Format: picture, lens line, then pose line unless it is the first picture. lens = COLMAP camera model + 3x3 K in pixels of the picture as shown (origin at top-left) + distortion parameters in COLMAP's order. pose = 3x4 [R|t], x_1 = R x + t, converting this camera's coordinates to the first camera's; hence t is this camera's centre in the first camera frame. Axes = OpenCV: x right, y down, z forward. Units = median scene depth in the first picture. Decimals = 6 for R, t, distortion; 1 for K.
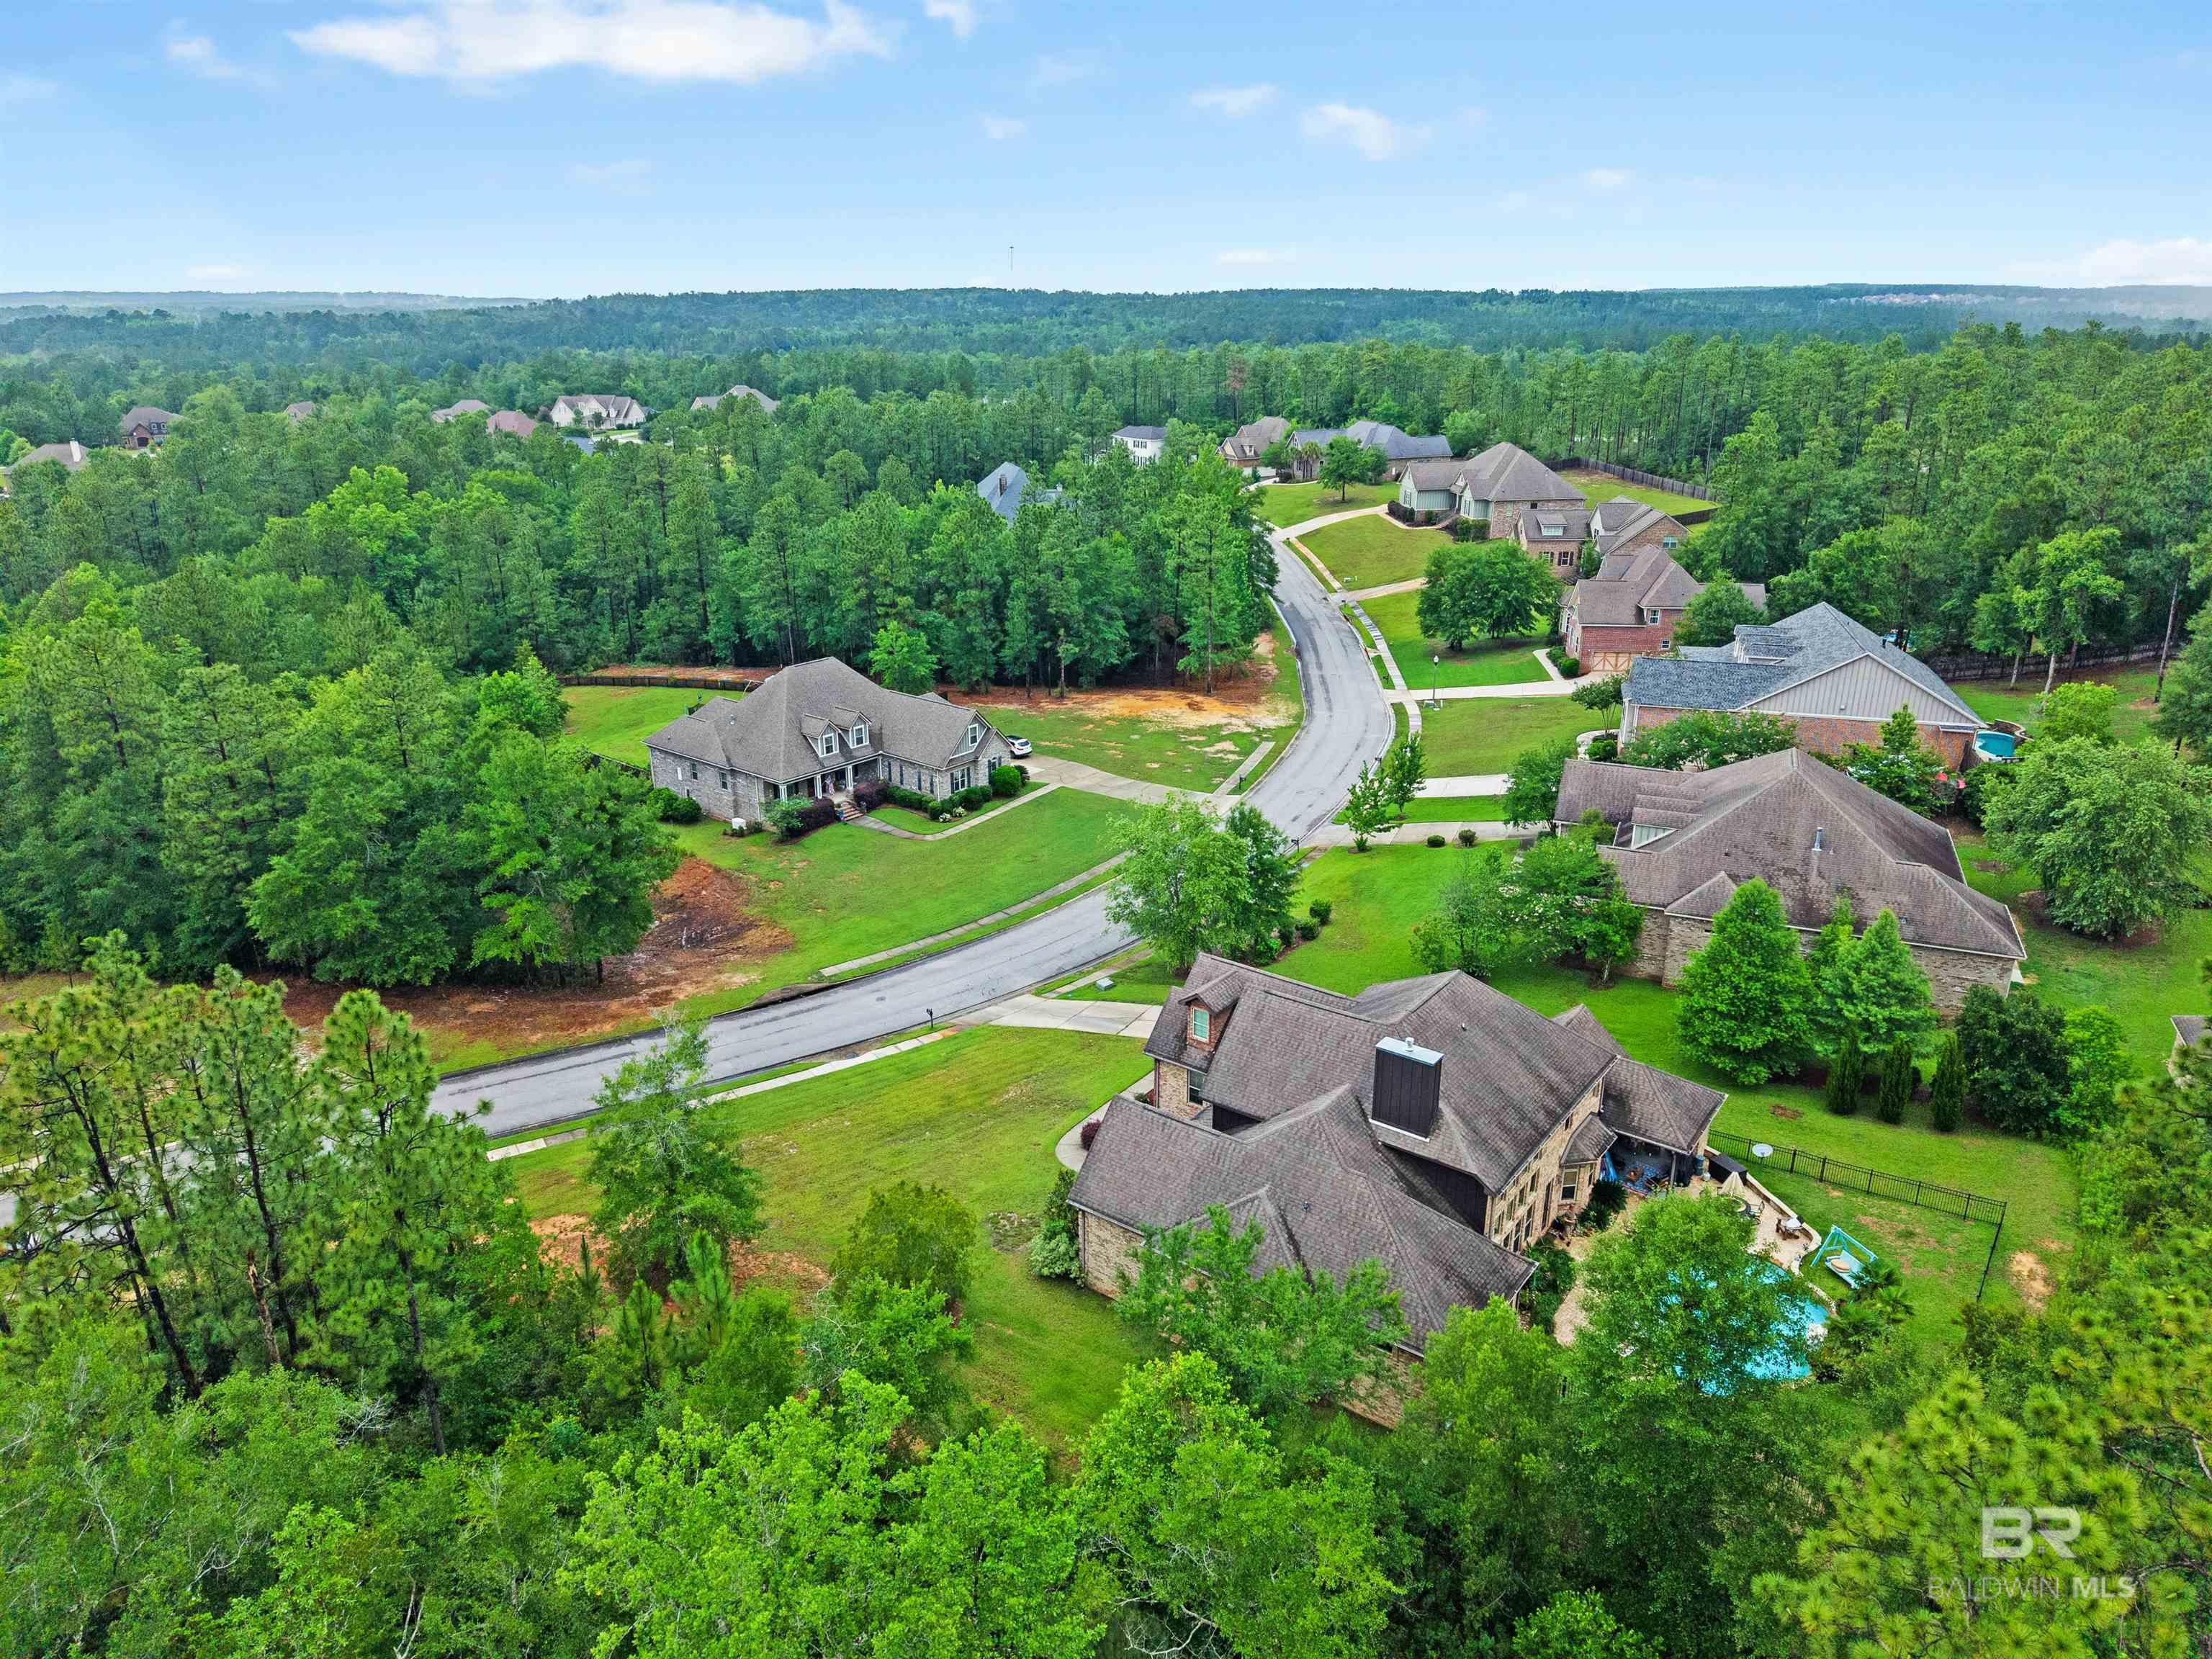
lens RADIAL K [[1419.6, 0, 1135.8], [0, 1419.6, 917.0], [0, 0, 1]] dist [0.072782, -0.081461]
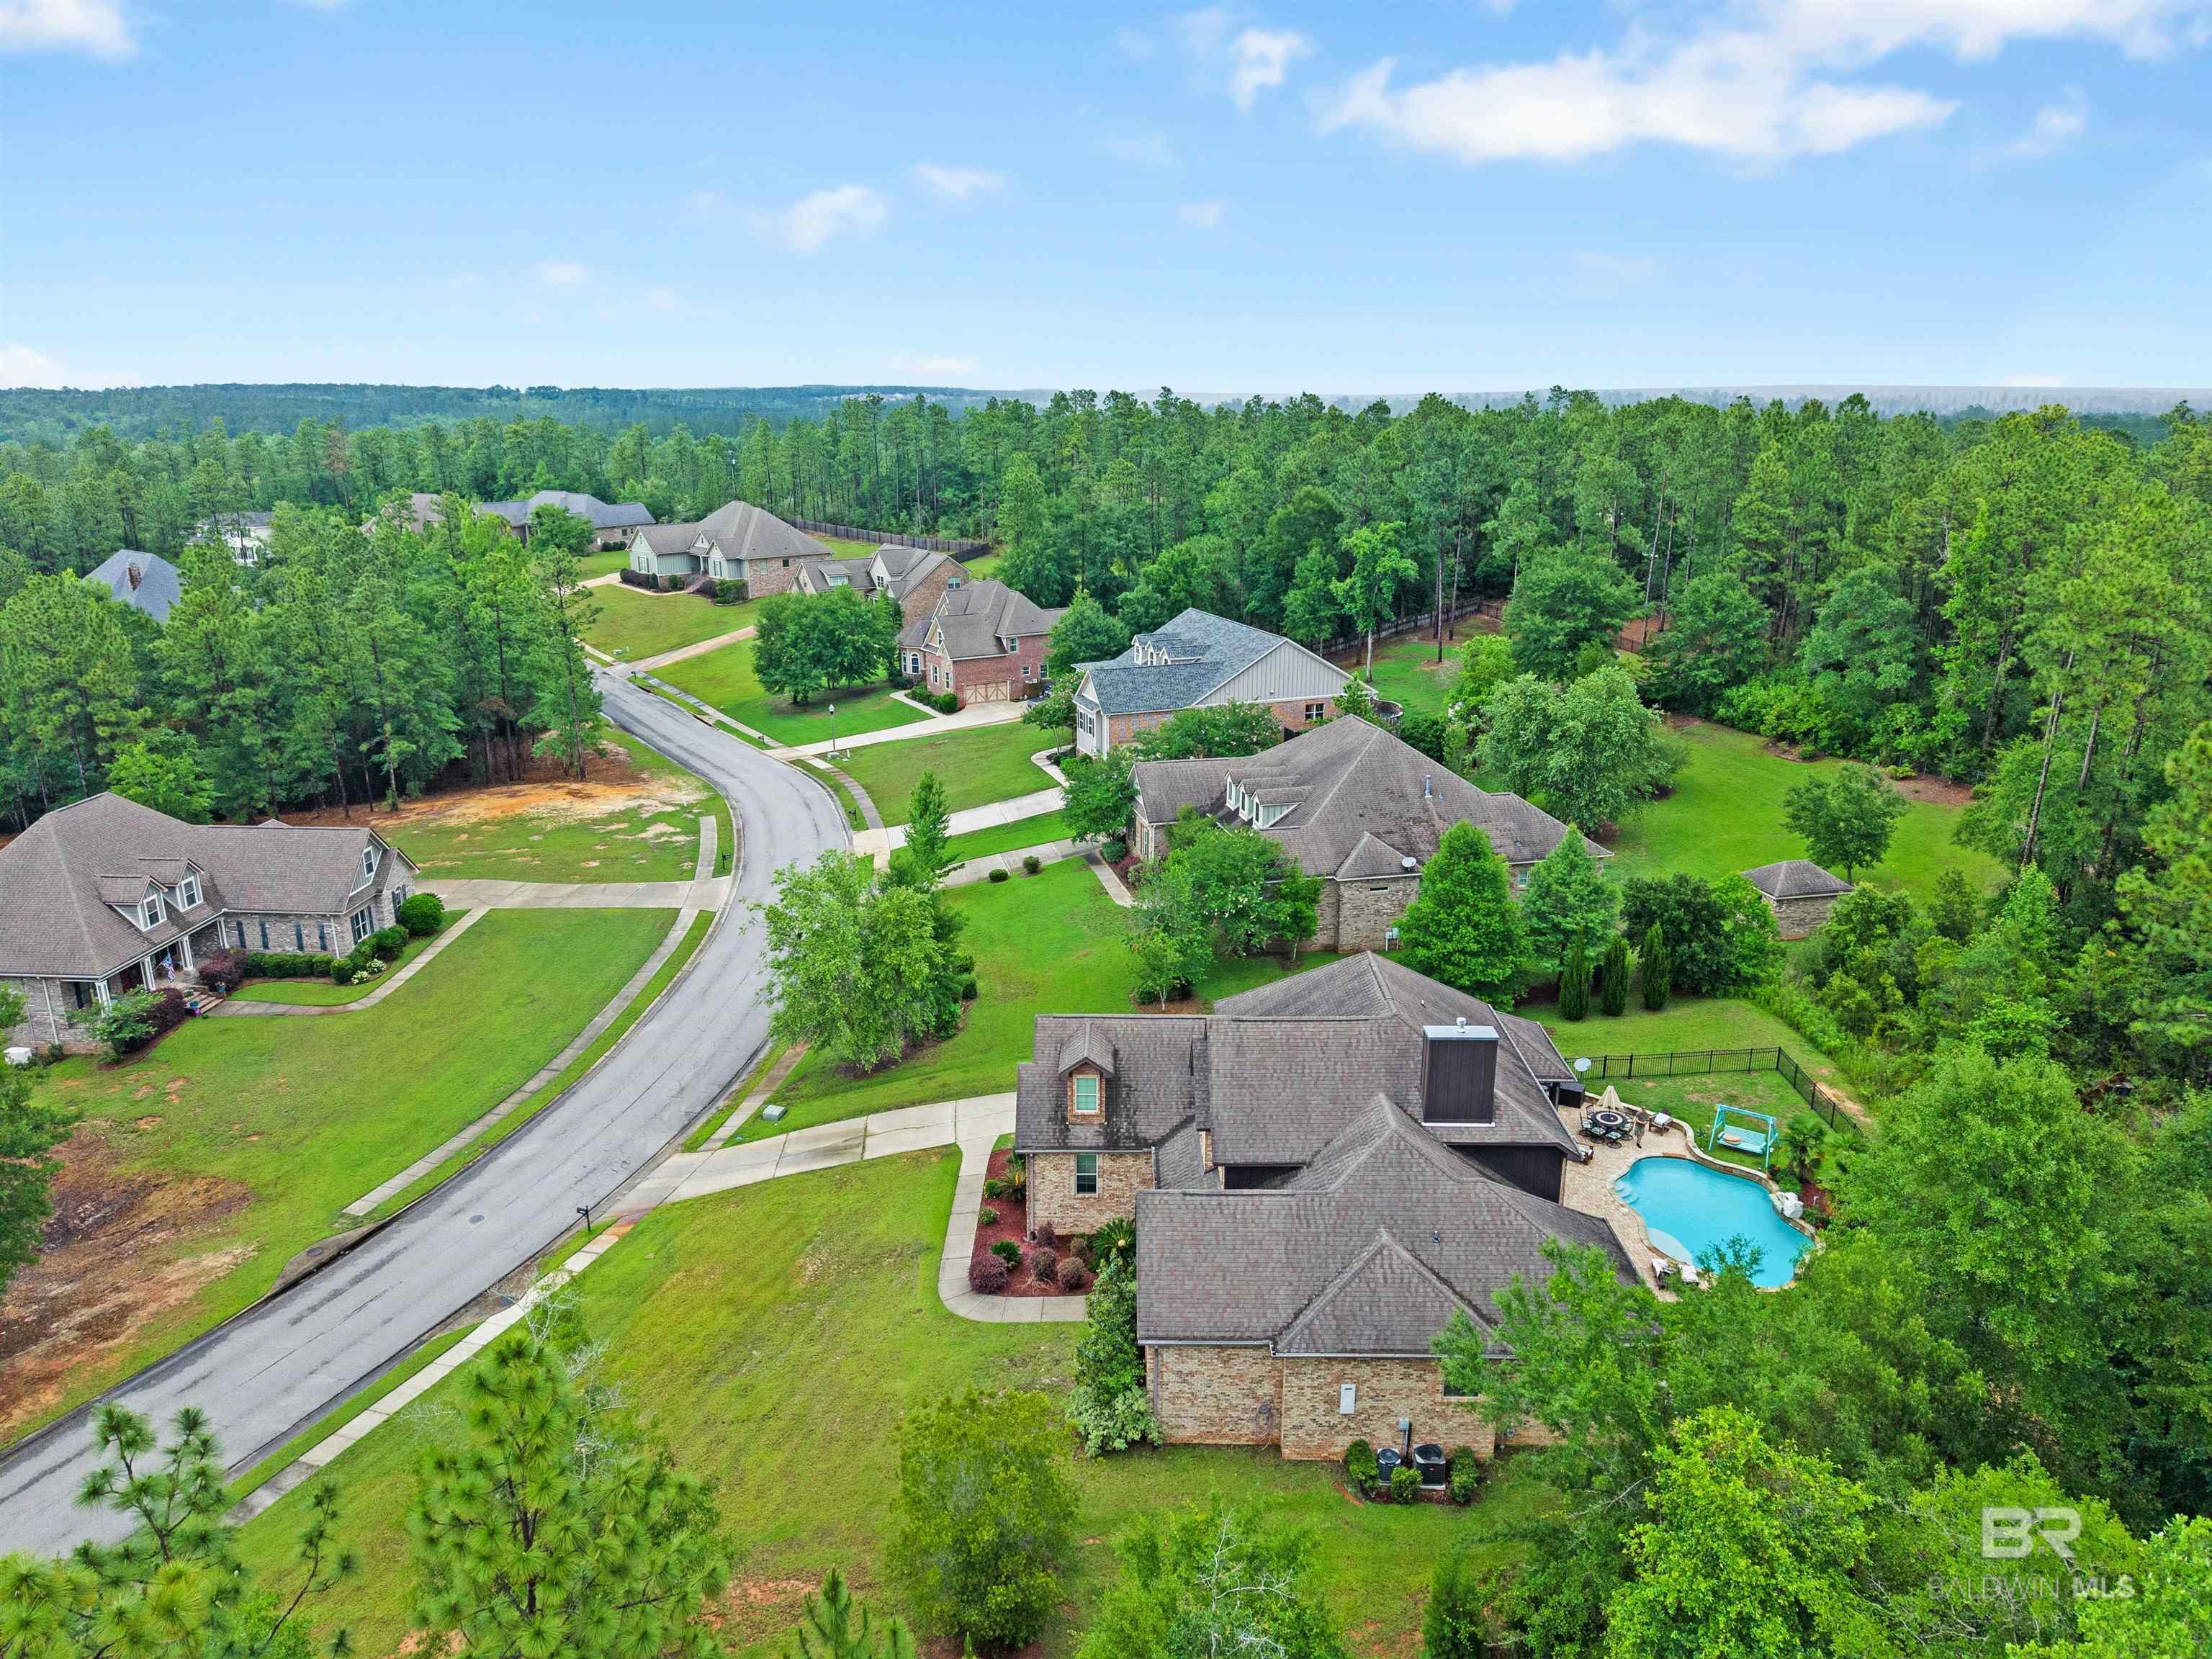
lens RADIAL K [[1419.6, 0, 1135.8], [0, 1419.6, 917.0], [0, 0, 1]] dist [0.072782, -0.081461]
pose [[0.816594, -0.202050, 0.540694, -0.196079], [0.232448, 0.972530, 0.012362, -0.015516], [-0.528339, 0.115588, 0.841129, 0.153175]]
